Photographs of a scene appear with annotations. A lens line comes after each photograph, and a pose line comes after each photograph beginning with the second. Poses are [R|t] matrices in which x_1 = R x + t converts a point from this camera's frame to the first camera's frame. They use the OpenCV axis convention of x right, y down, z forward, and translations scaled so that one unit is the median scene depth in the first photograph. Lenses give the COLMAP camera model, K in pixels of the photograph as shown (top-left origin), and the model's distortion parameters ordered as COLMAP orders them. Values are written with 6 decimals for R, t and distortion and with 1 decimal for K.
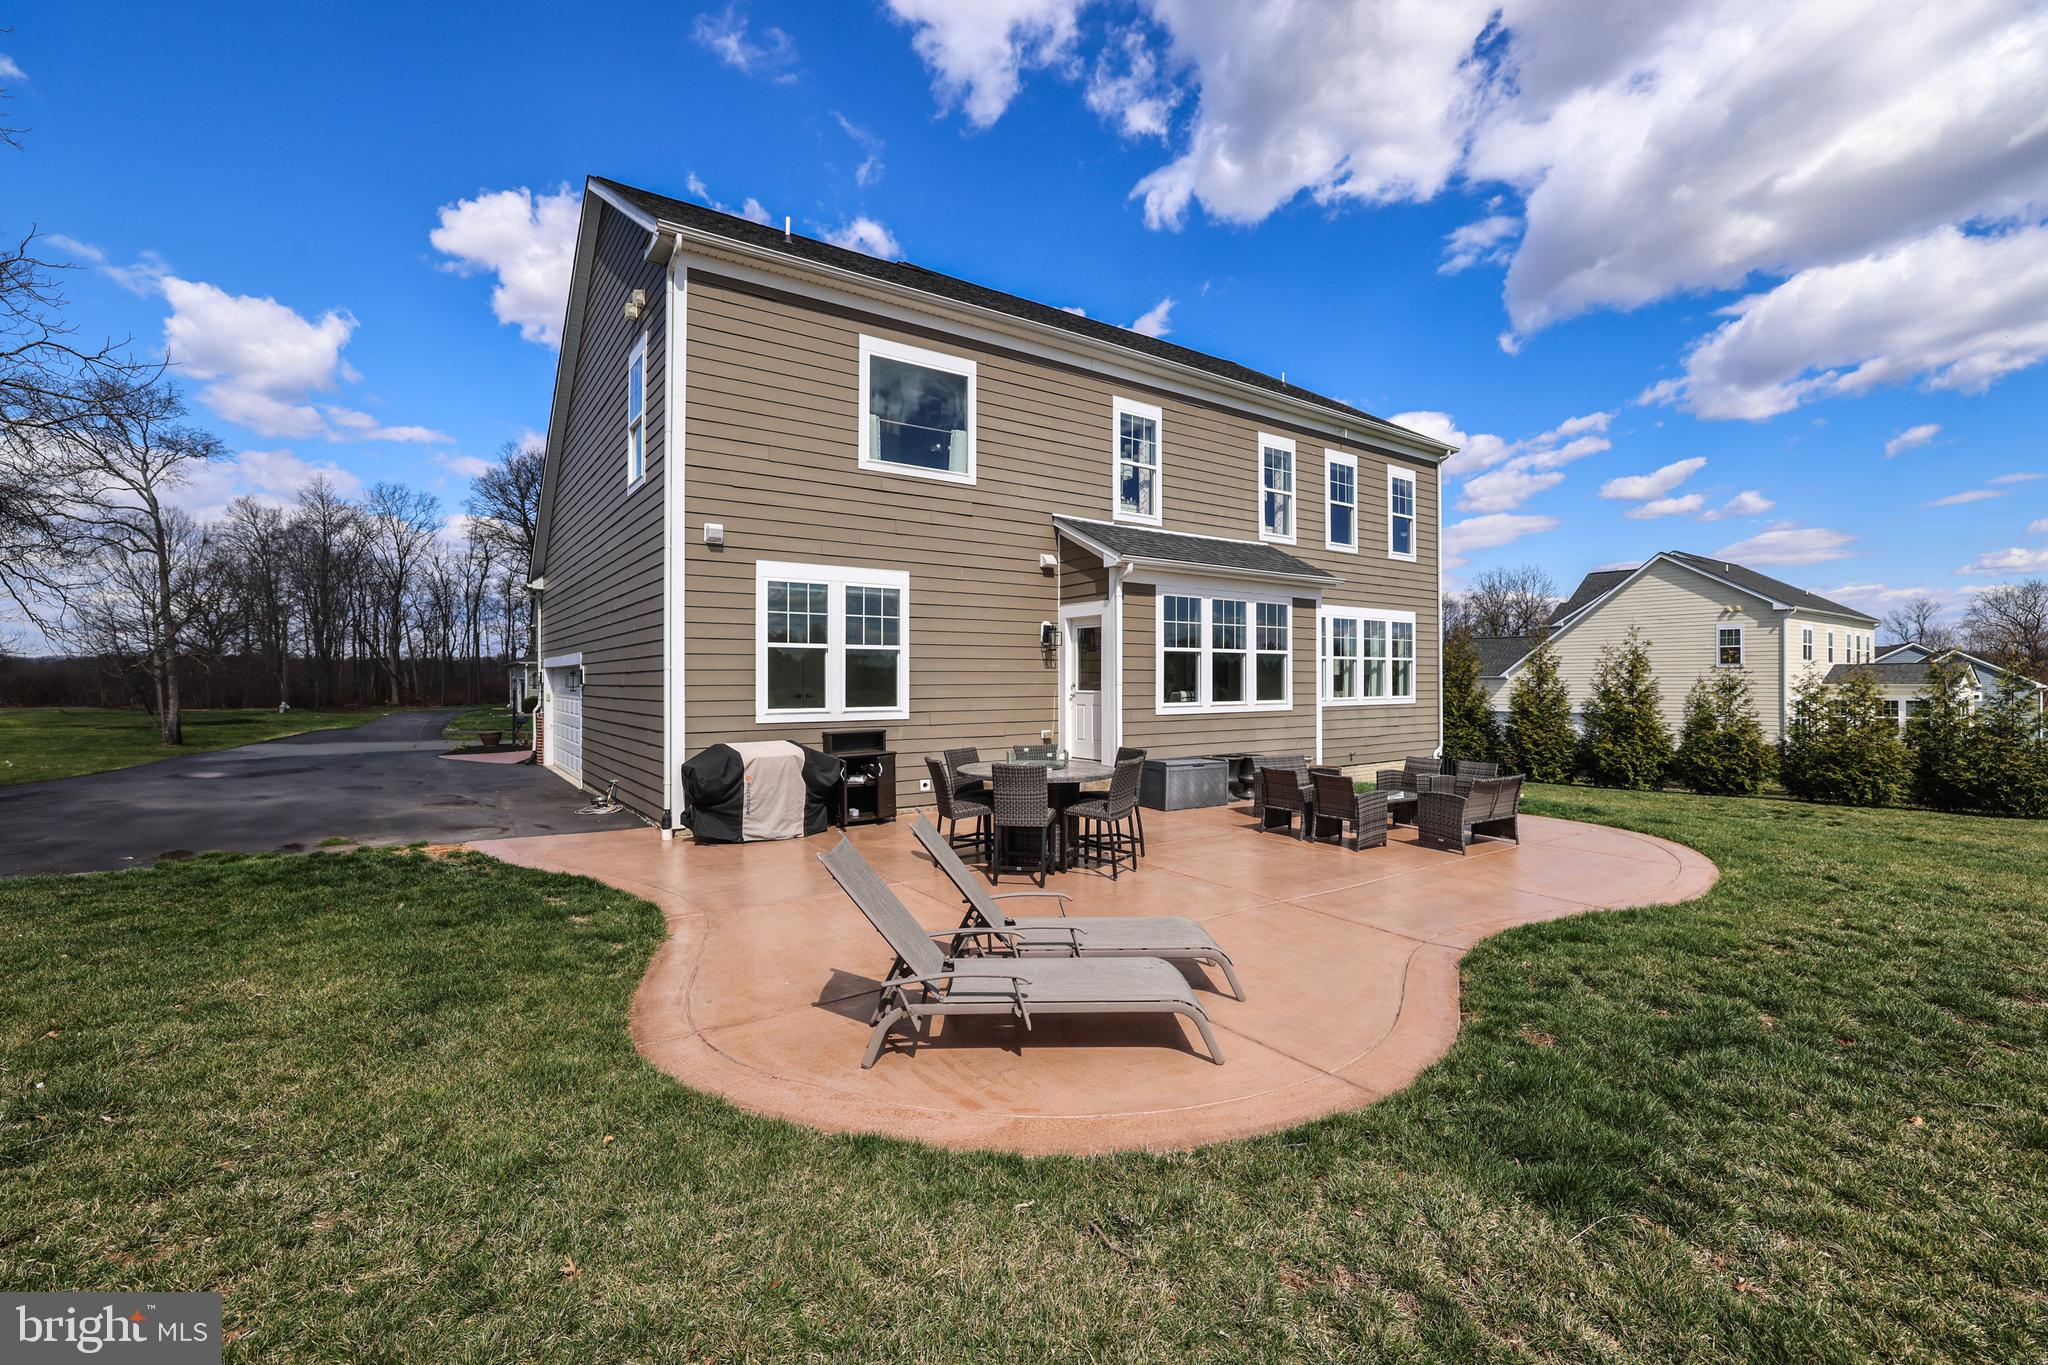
lens RADIAL K [[892.5, 0, 1035.5], [0, 892.5, 685.6], [0, 0, 1]] dist [-0.021699, 0.001103]
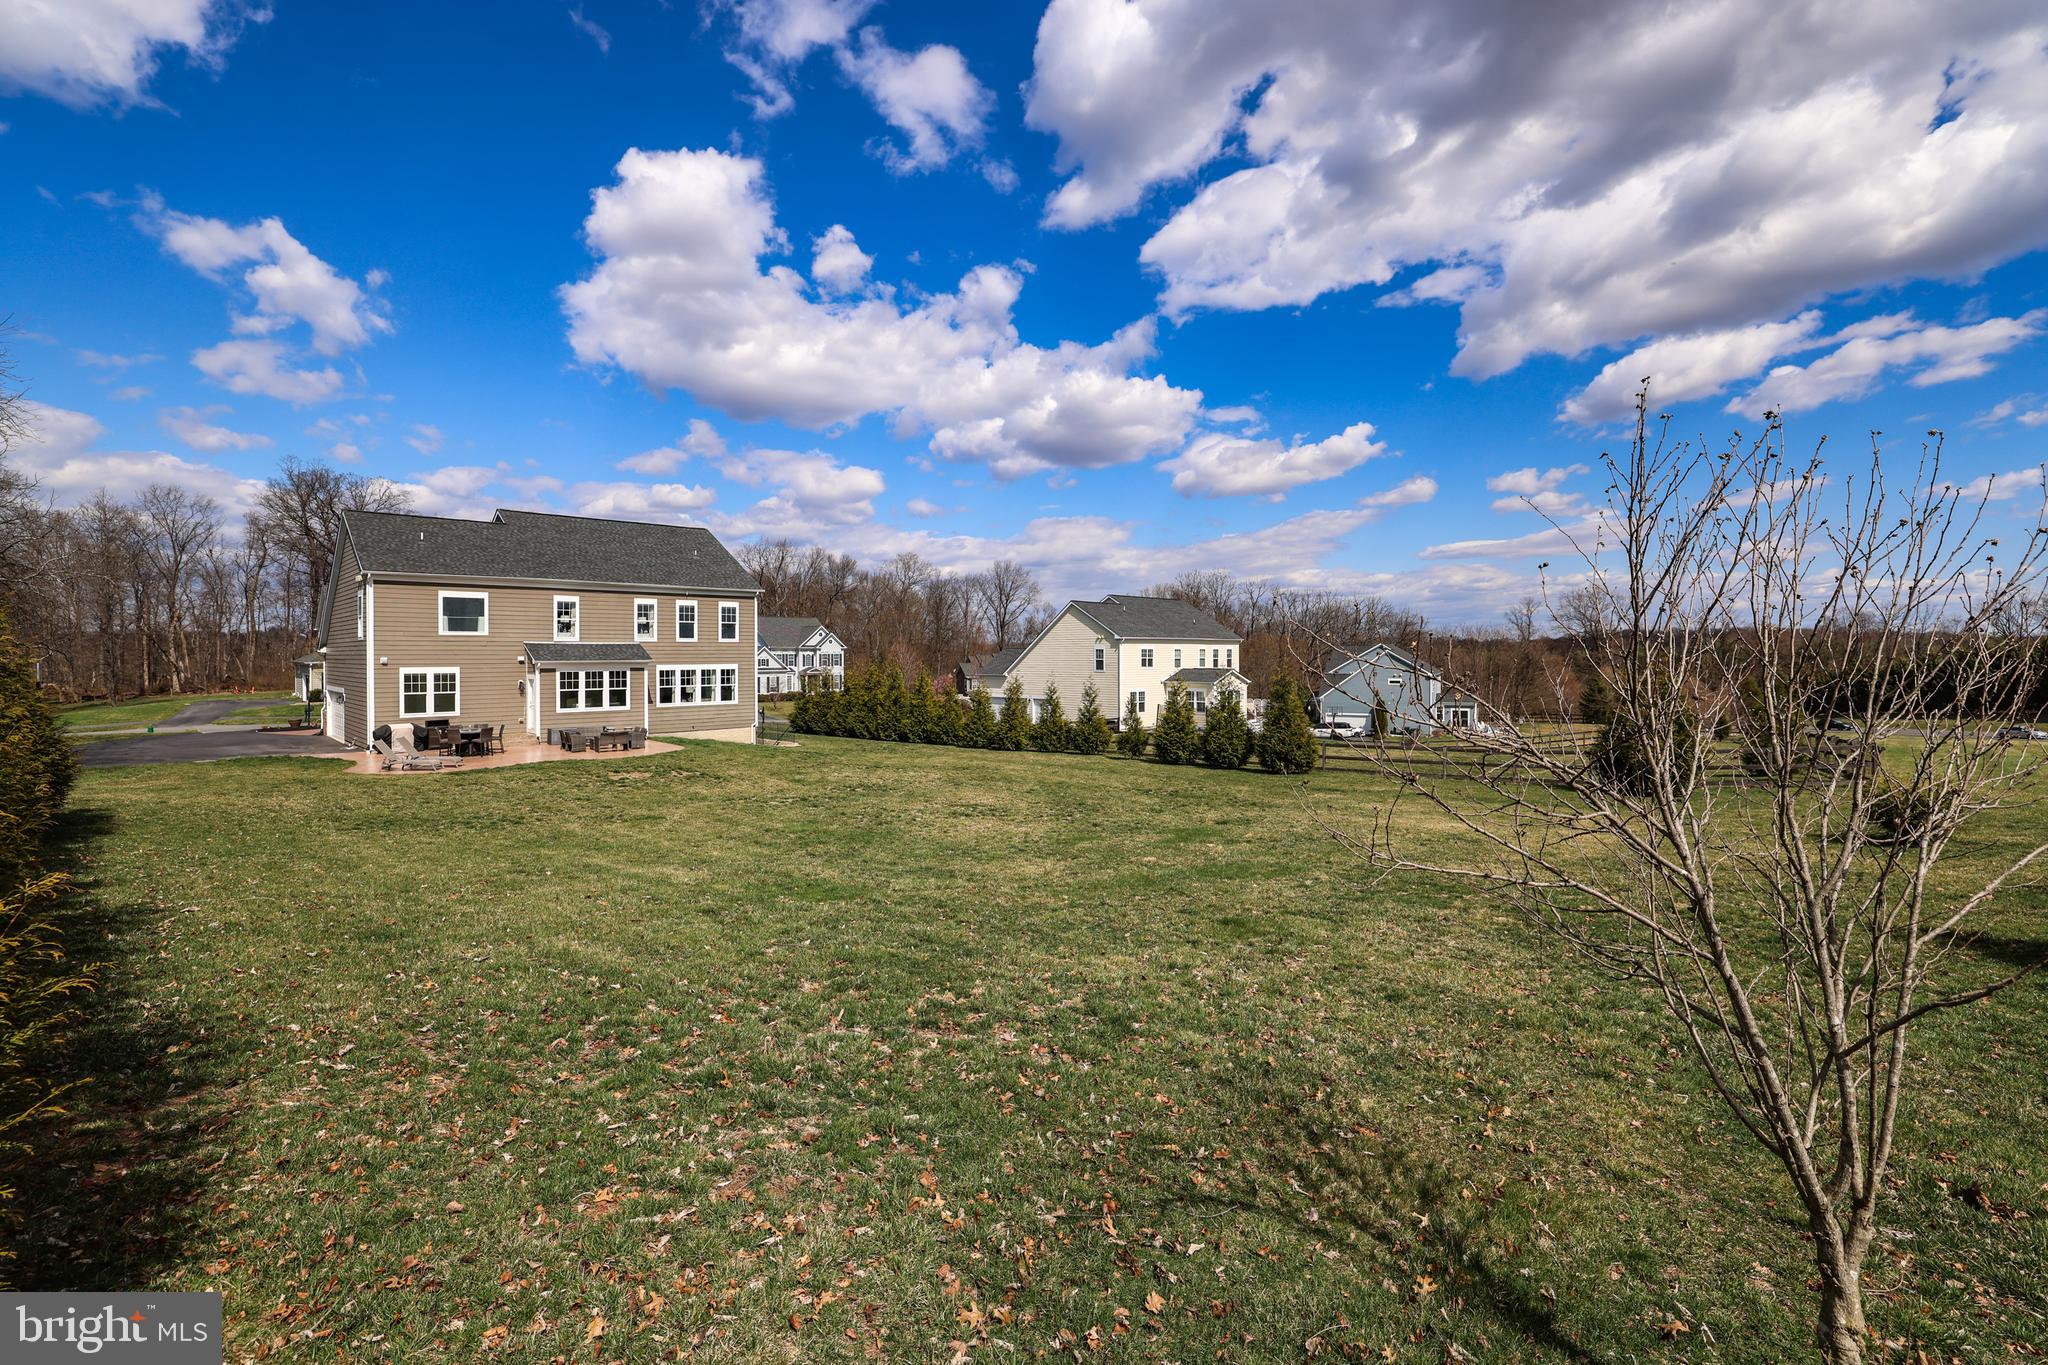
lens RADIAL K [[892.5, 0, 1013.2], [0, 892.5, 671.2], [0, 0, 1]] dist [-0.021699, 0.001103]
pose [[0.987610, -0.004613, 0.156858, 1.056635], [0.002940, 0.999936, 0.010896, -0.118843], [-0.156899, -0.010300, 0.987561, -1.919560]]
